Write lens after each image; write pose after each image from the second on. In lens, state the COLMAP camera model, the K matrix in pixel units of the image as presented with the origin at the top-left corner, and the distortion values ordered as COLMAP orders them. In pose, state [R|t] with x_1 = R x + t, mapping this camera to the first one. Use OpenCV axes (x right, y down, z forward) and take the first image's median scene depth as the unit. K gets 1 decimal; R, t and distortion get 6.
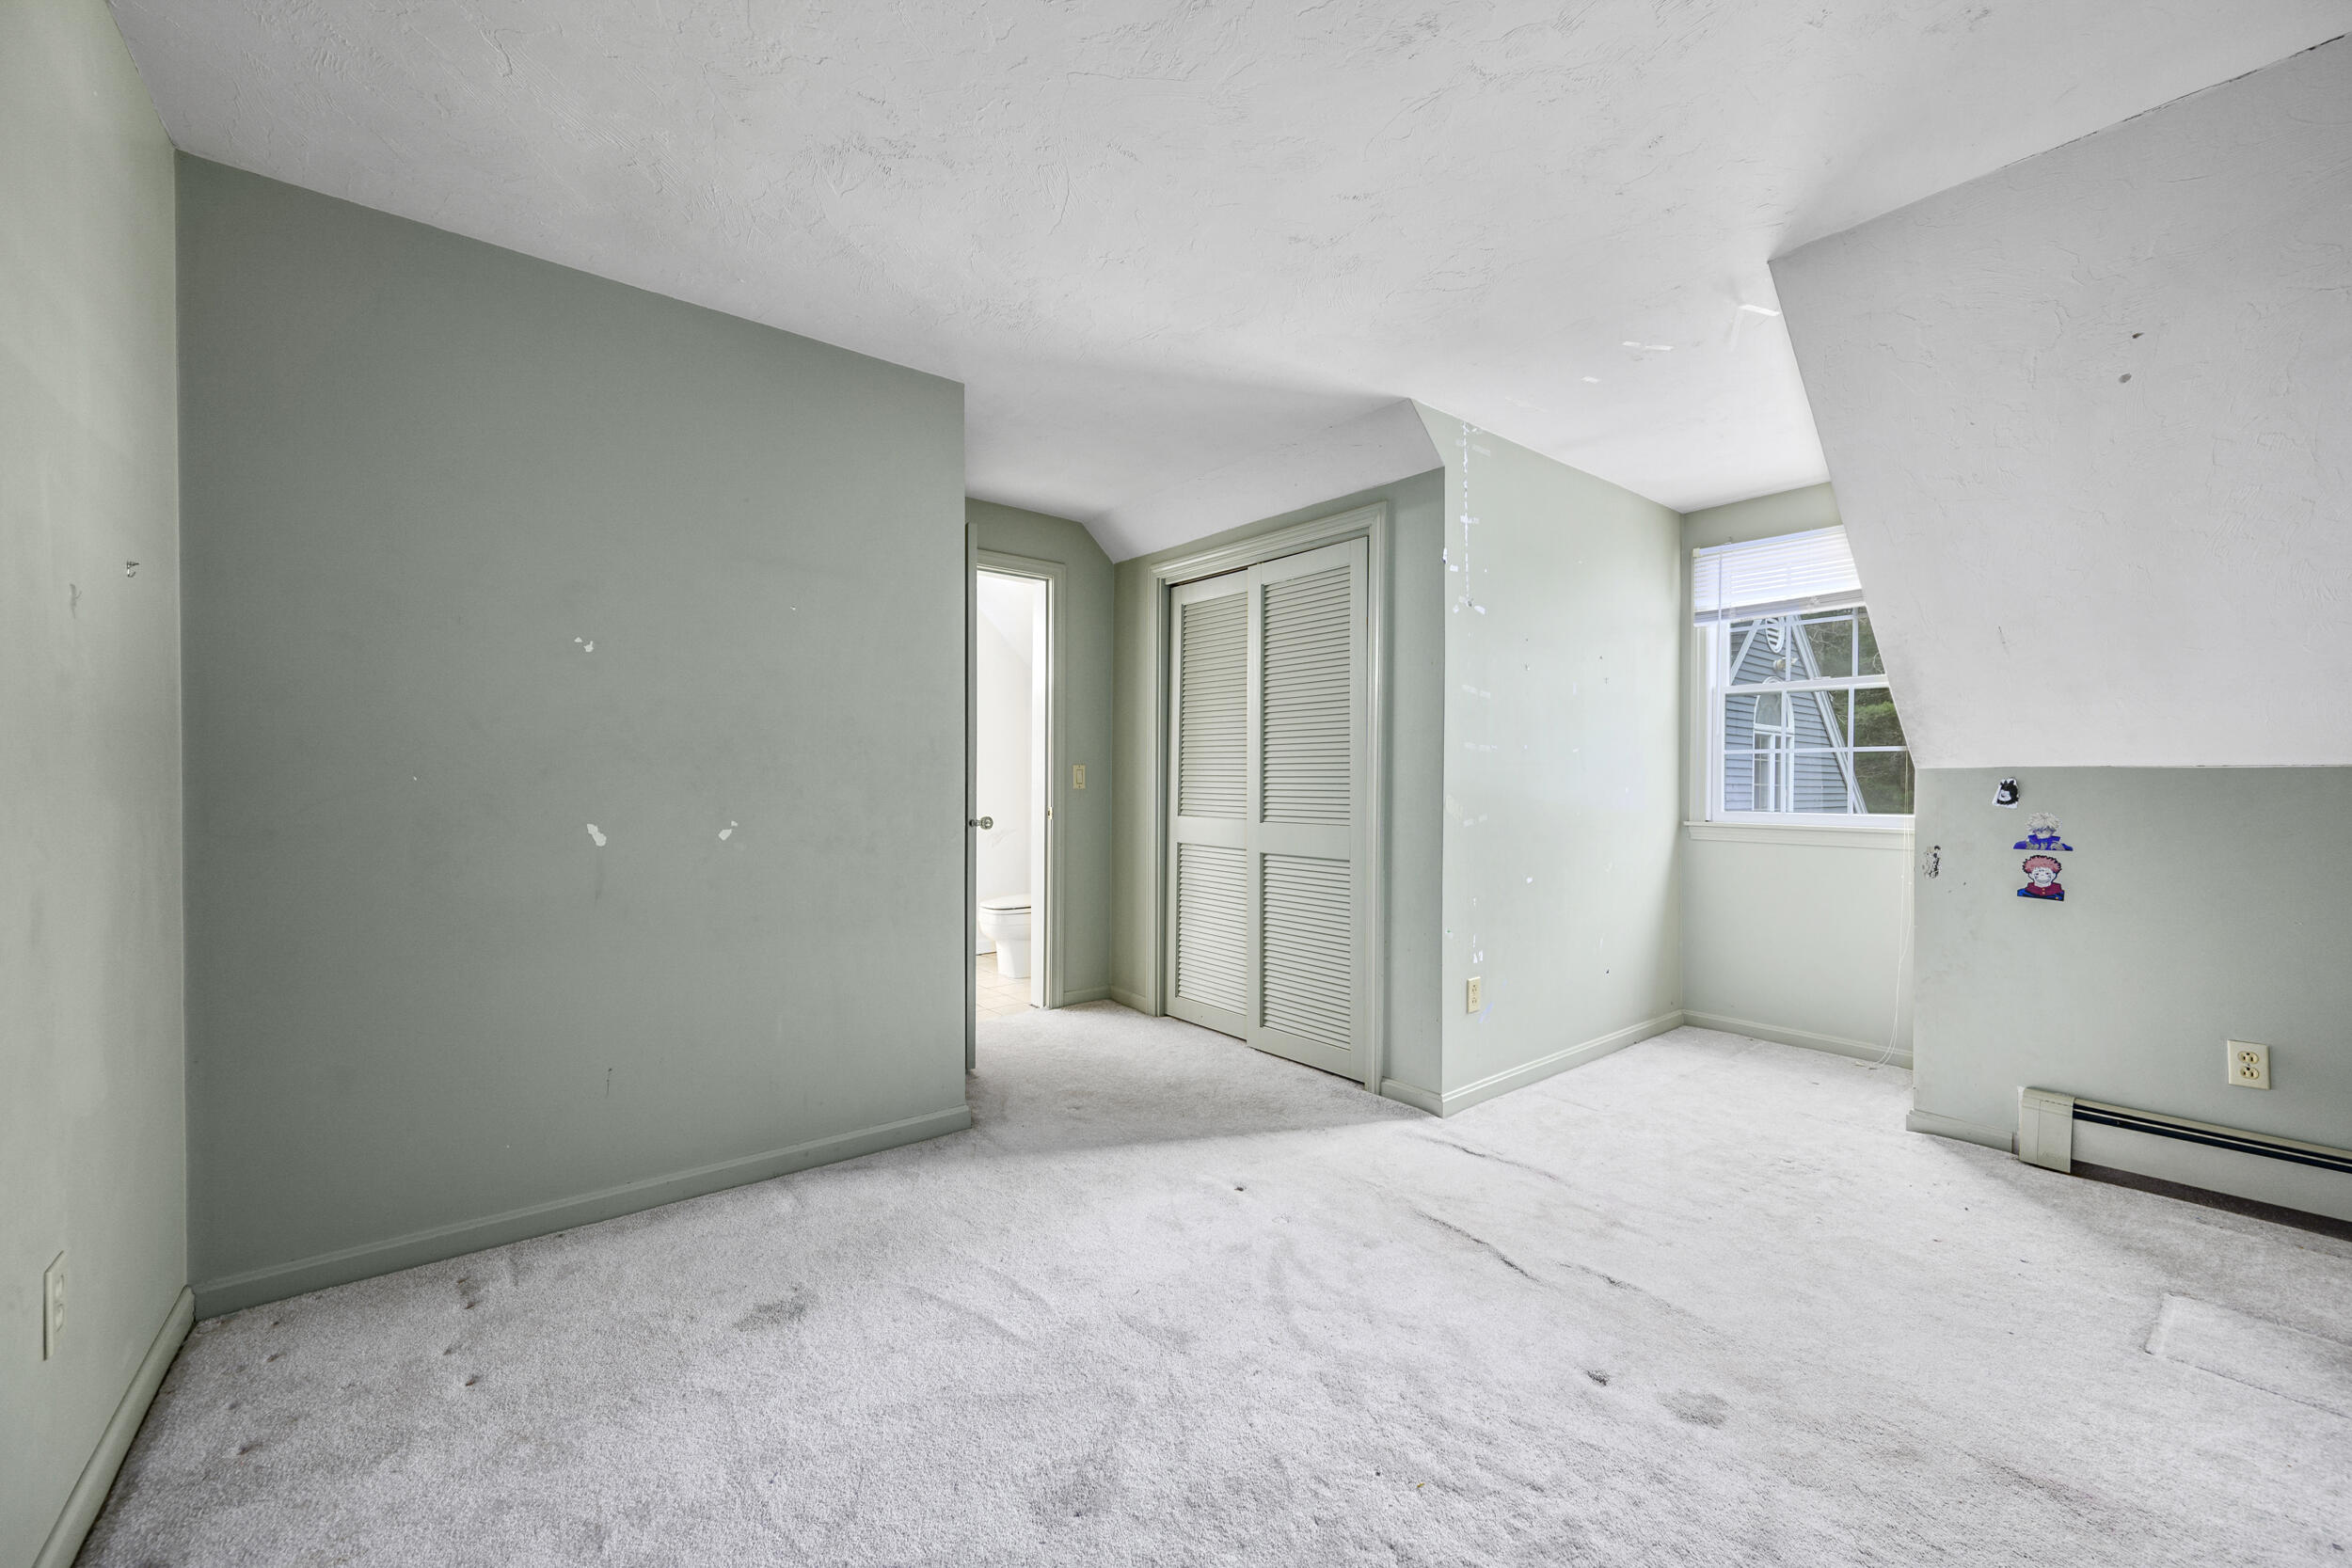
lens RADIAL K [[926.0, 0, 1176.0], [0, 926.0, 784.0], [0, 0, 1]] dist [0.000936, 0.000209]
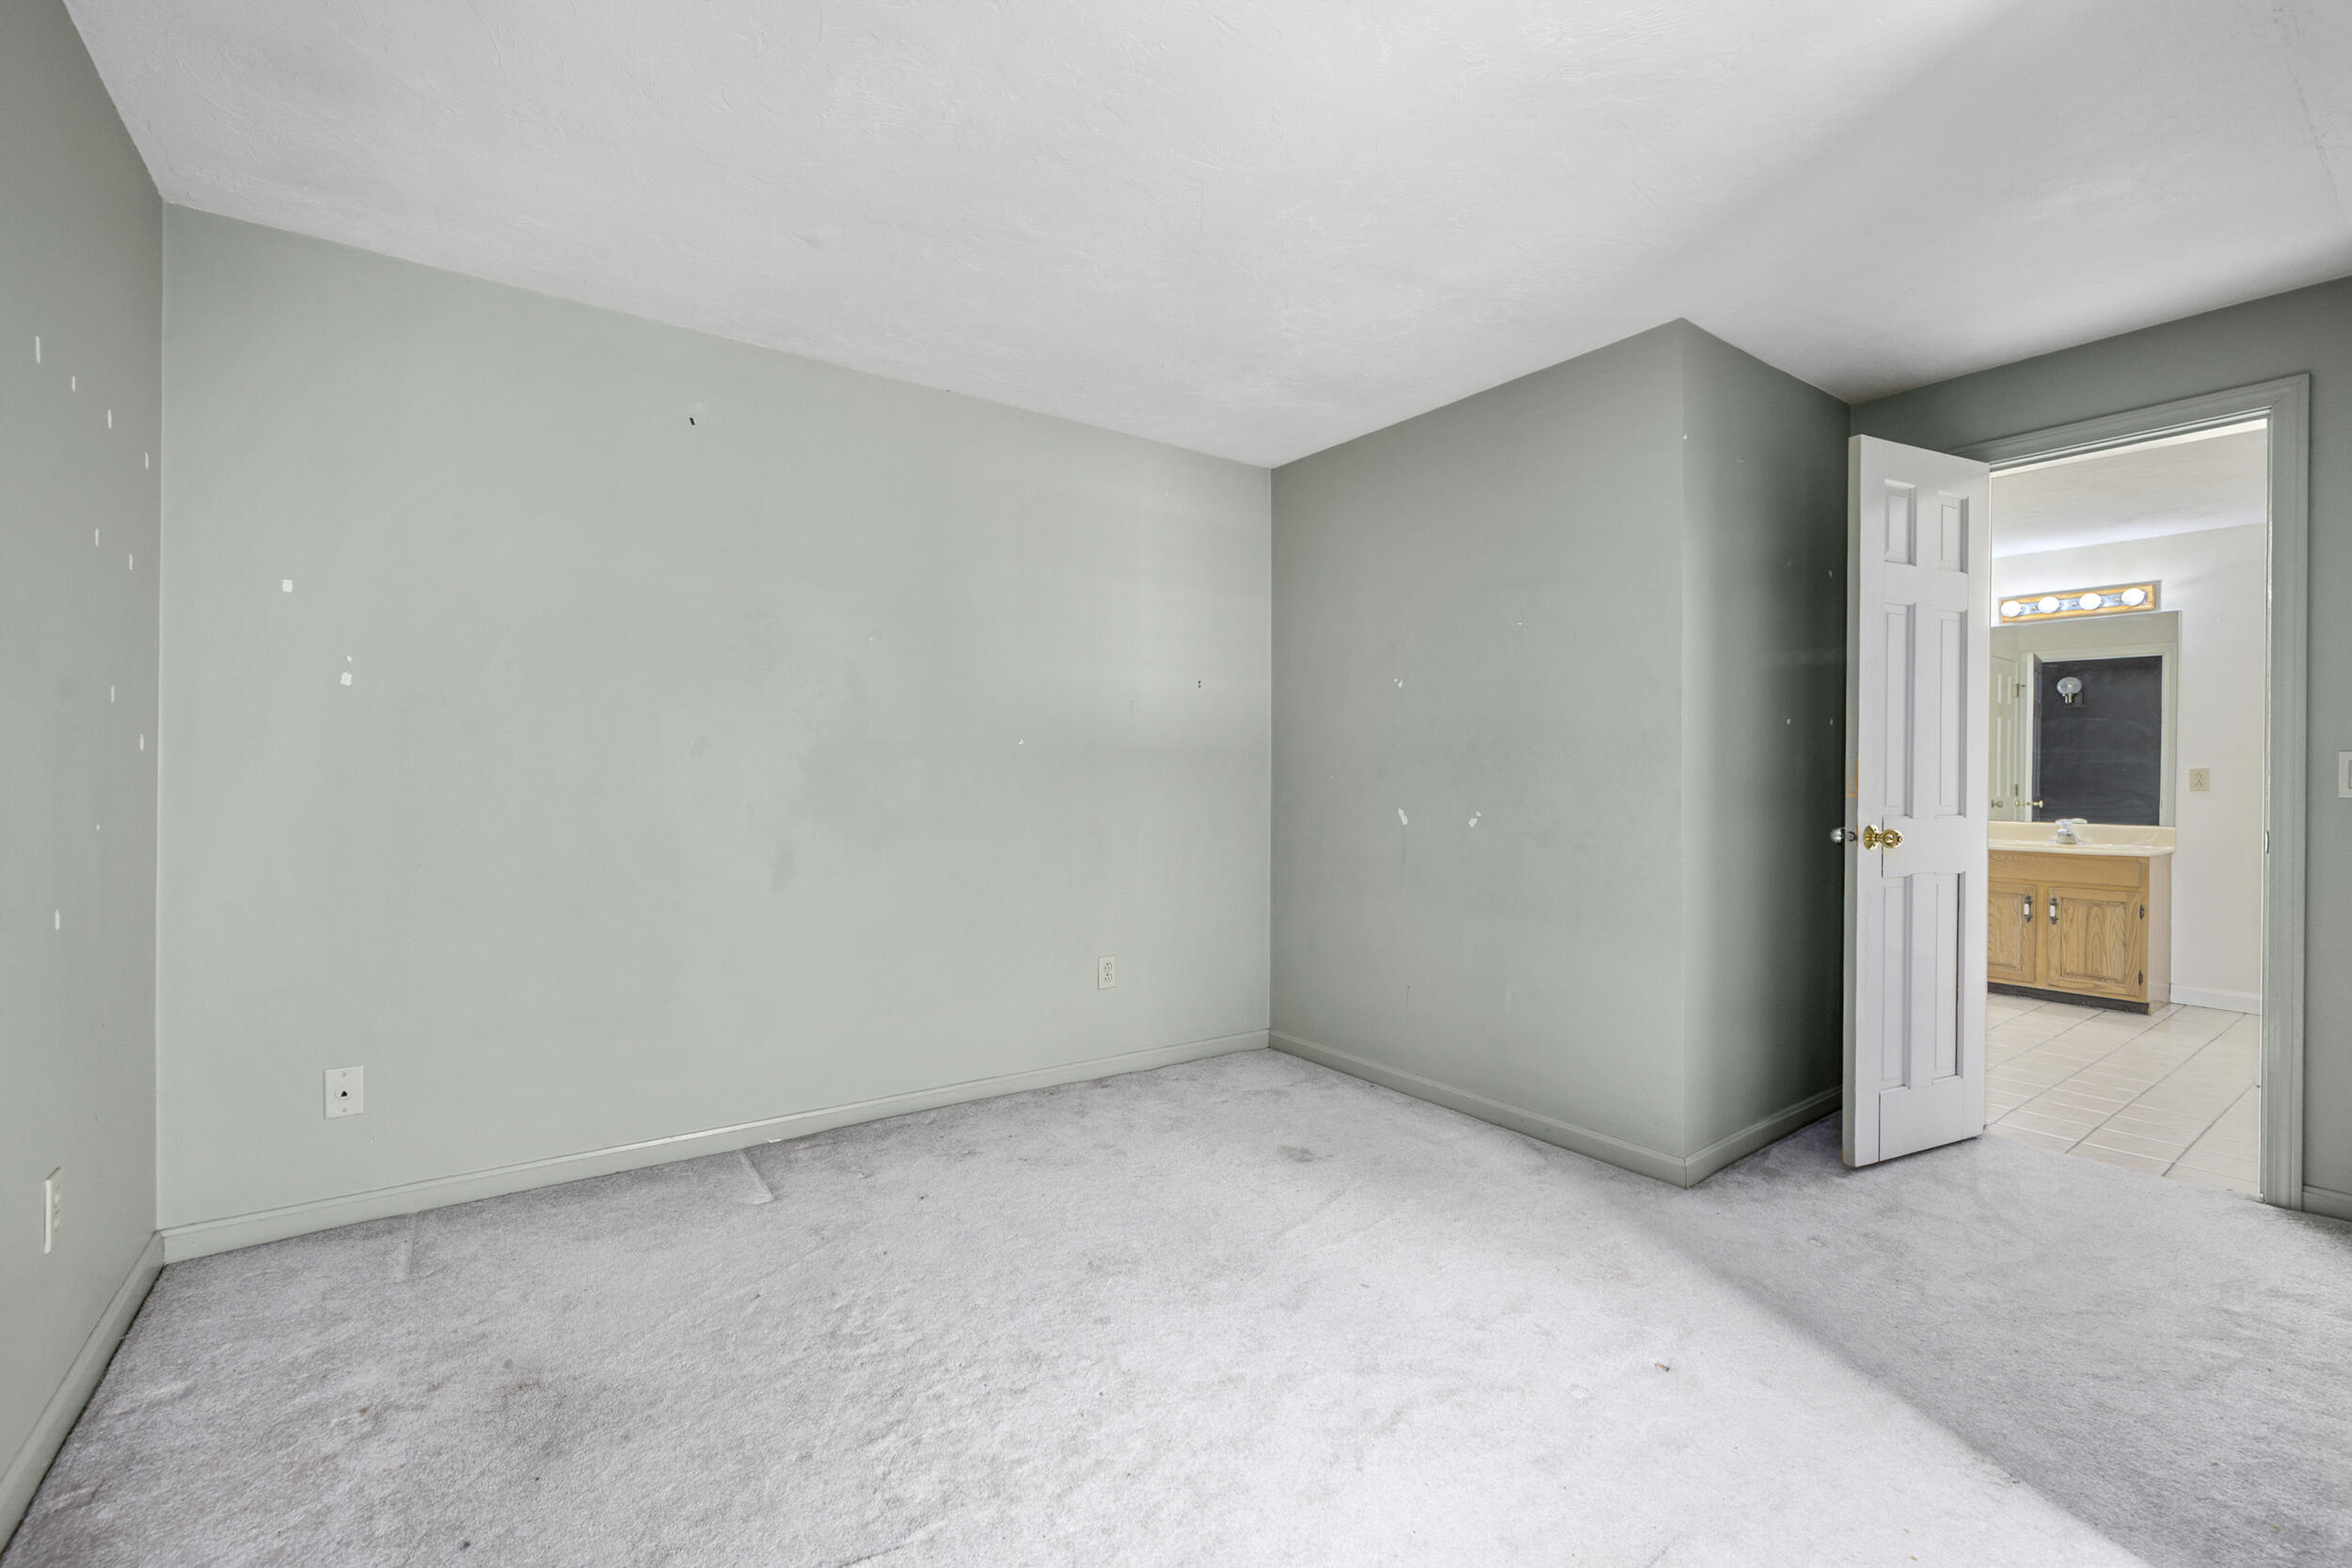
lens RADIAL K [[999.0, 0, 1176.0], [0, 999.0, 784.0], [0, 0, 1]] dist [-0.000629, -0.000013]
pose [[-0.047457, 0.000043, -0.998873, 0.905148], [-0.011652, 0.999932, 0.000597, 0.008555], [0.998805, 0.011667, -0.047453, 0.729865]]
